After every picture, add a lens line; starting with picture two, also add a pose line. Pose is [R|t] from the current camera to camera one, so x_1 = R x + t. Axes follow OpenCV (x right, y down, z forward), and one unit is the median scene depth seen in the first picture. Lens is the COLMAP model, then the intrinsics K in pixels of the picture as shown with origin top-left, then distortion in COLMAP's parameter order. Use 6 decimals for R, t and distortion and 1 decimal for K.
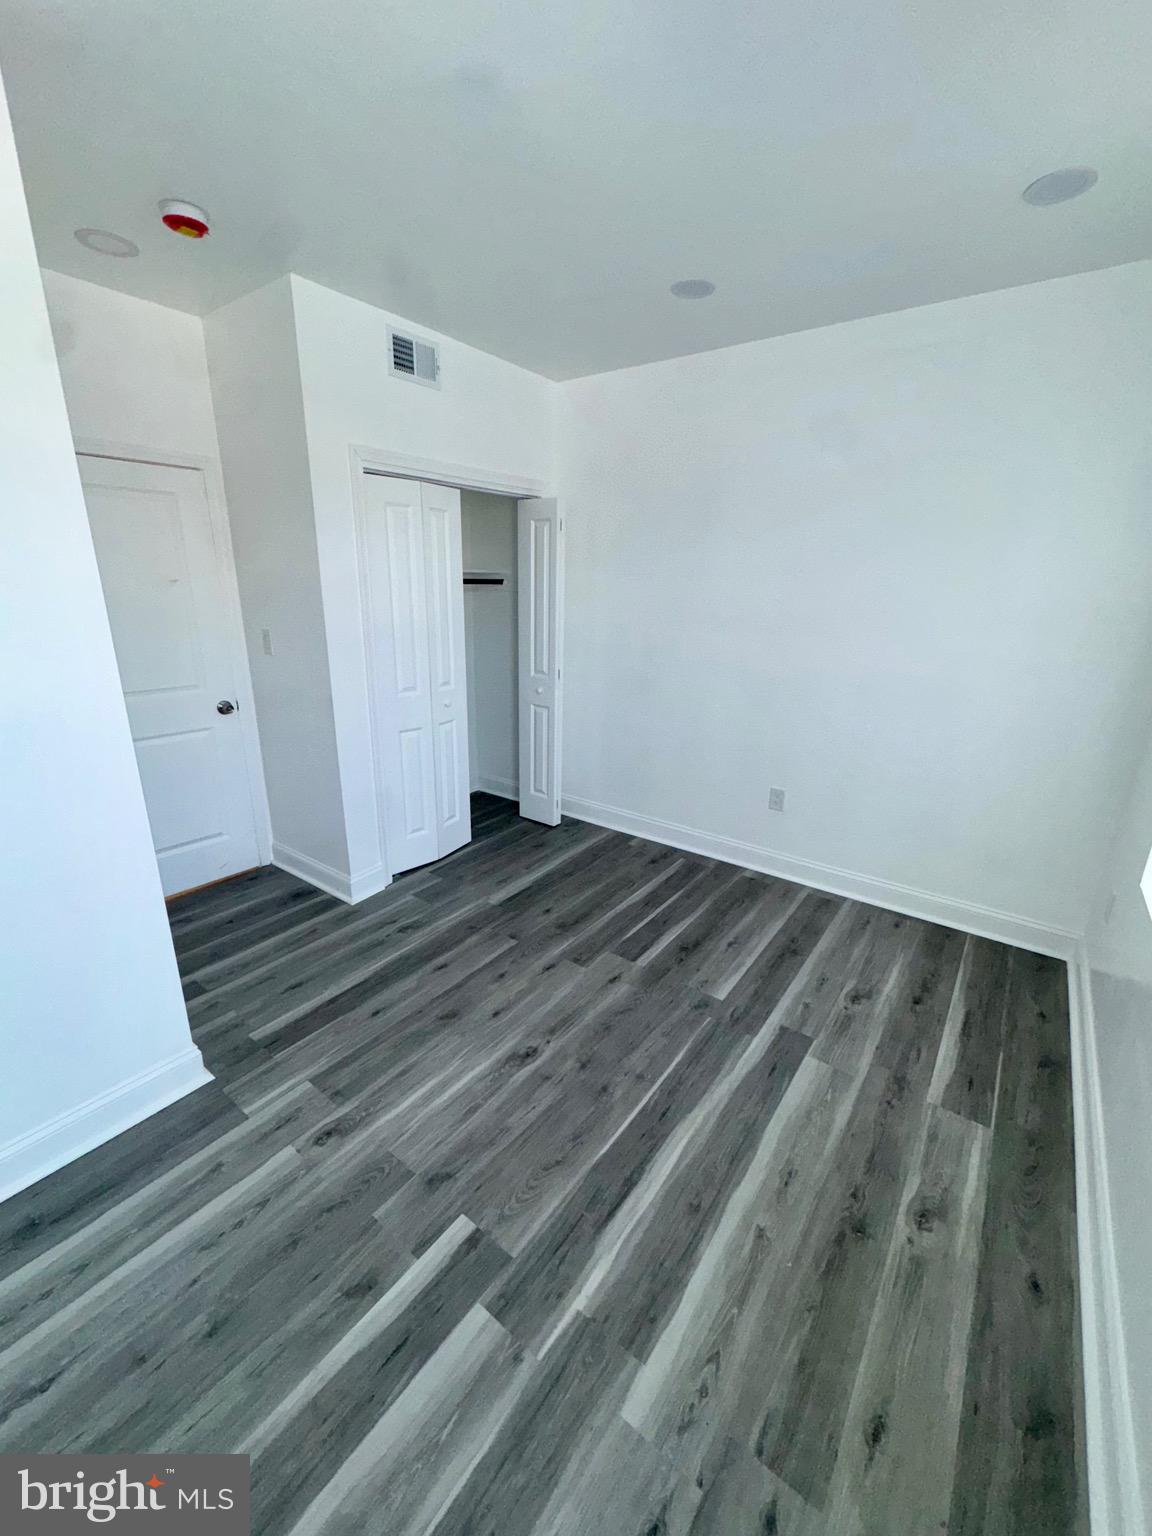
lens RADIAL K [[614.4, 0, 574.1], [0, 614.4, 766.4], [0, 0, 1]] dist [-0.000141, -0.000112]
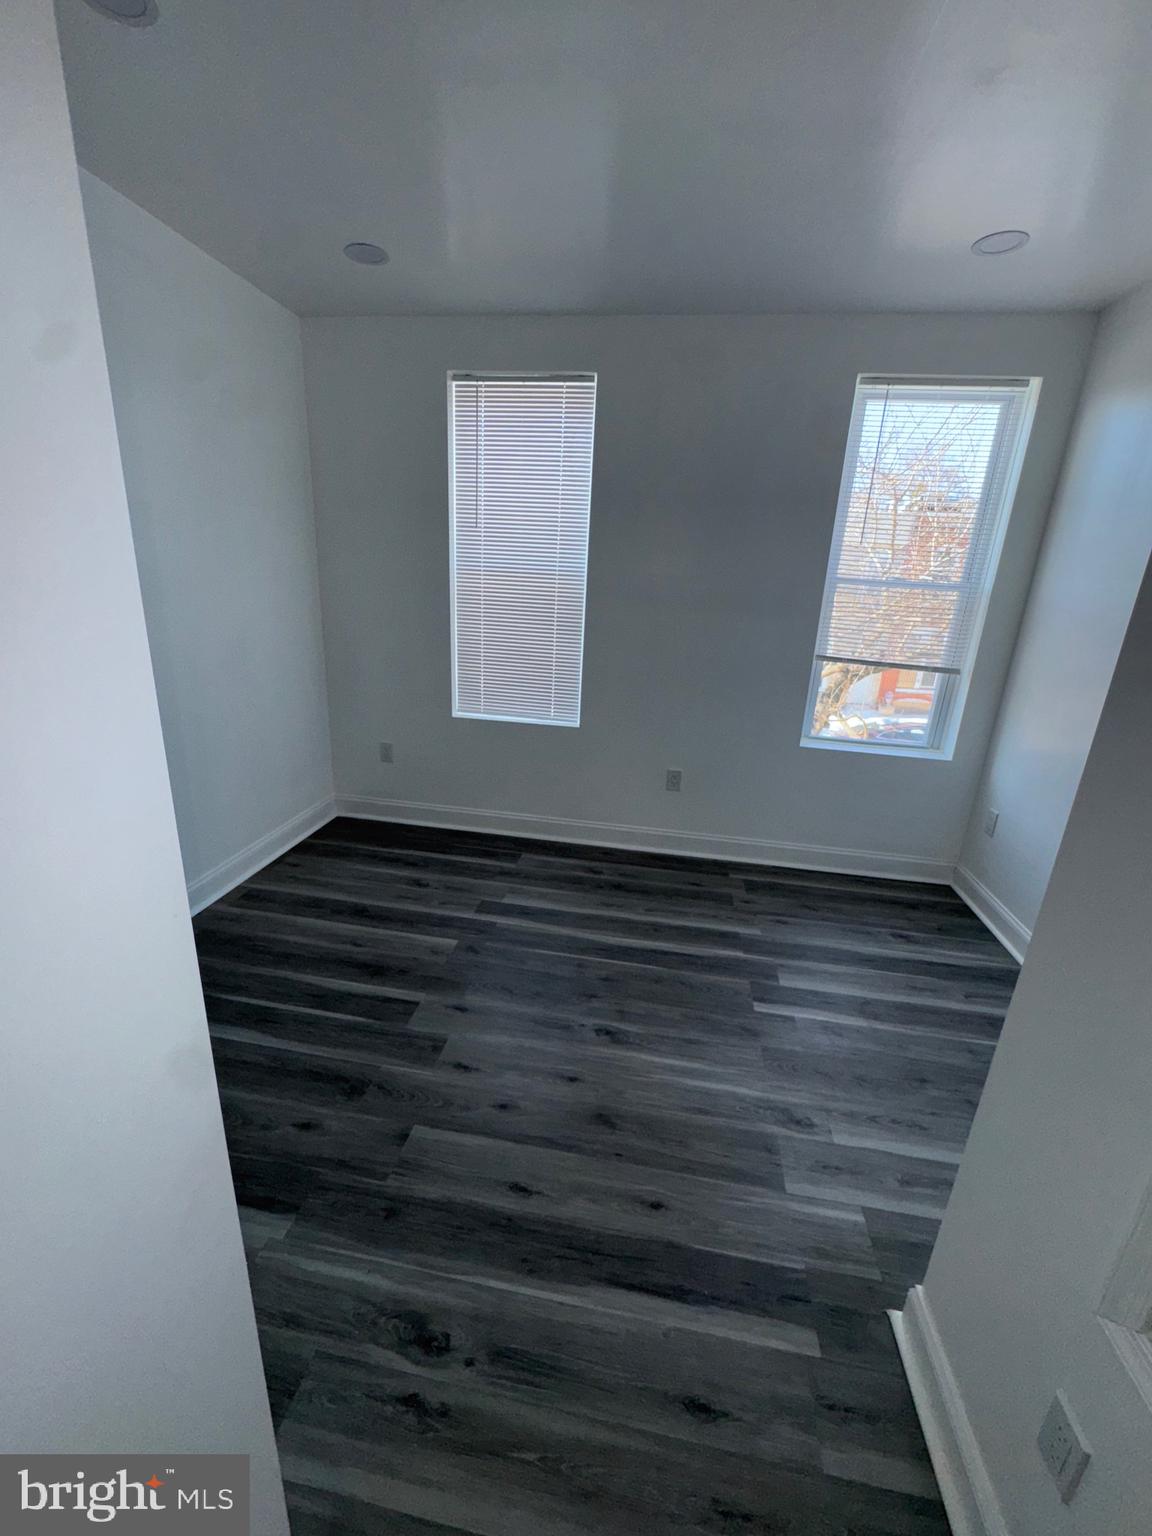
lens RADIAL K [[614.4, 0, 574.1], [0, 614.4, 766.4], [0, 0, 1]] dist [-0.000141, -0.000112]
pose [[-0.456522, -0.307008, 0.835065, -0.786228], [0.202875, 0.877933, 0.433678, -0.377139], [-0.866273, 0.367397, -0.338512, 1.270822]]
